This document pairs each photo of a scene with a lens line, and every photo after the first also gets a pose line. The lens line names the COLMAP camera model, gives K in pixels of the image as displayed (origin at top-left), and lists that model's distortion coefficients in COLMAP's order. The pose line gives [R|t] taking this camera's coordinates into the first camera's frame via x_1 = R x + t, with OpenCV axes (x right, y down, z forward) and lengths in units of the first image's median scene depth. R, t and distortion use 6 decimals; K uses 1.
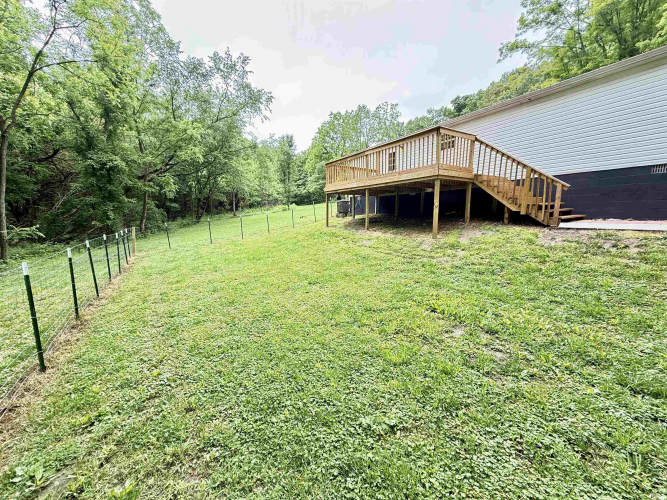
lens RADIAL K [[269.1, 0, 335.2], [0, 269.1, 253.6], [0, 0, 1]] dist [-0.000091, -0.000009]
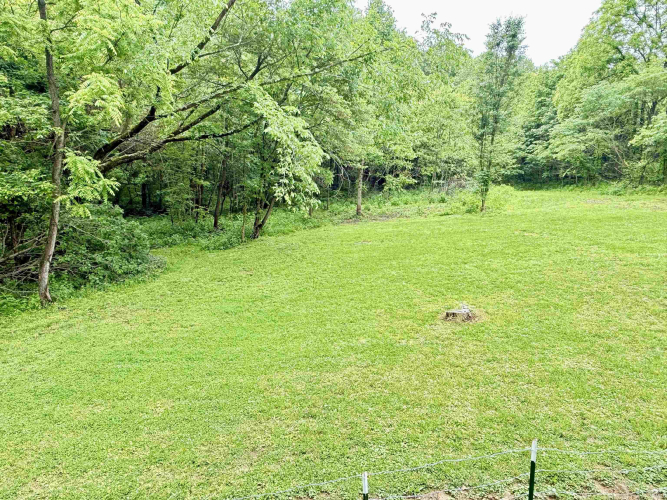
lens RADIAL K [[455.0, 0, 333.5], [0, 455.0, 250.0], [0, 0, 1]] dist [-0.007372, -0.000599]
pose [[0.841821, 0.136647, -0.522173, 0.000990], [-0.127115, 0.990403, 0.054249, -0.084411], [0.524575, 0.020708, 0.851112, 0.231794]]
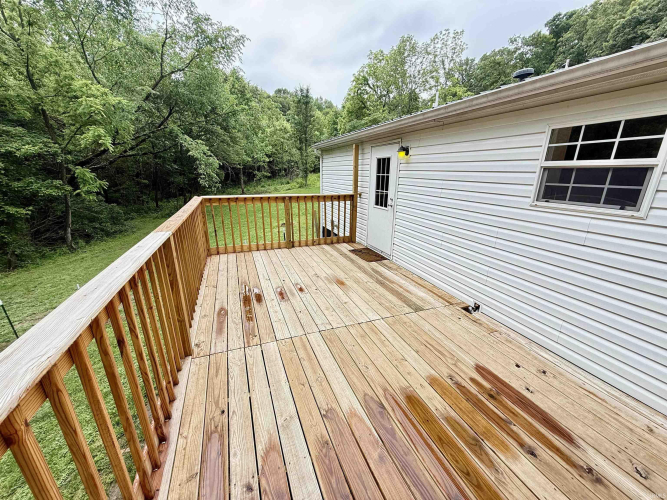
lens RADIAL K [[266.0, 0, 332.4], [0, 266.0, 250.3], [0, 0, 1]] dist [0.000259, 0.000062]
pose [[0.980386, 0.062968, -0.186759, 0.052632], [-0.033948, 0.987378, 0.154699, -0.073723], [0.194143, -0.145324, 0.970149, 0.150912]]
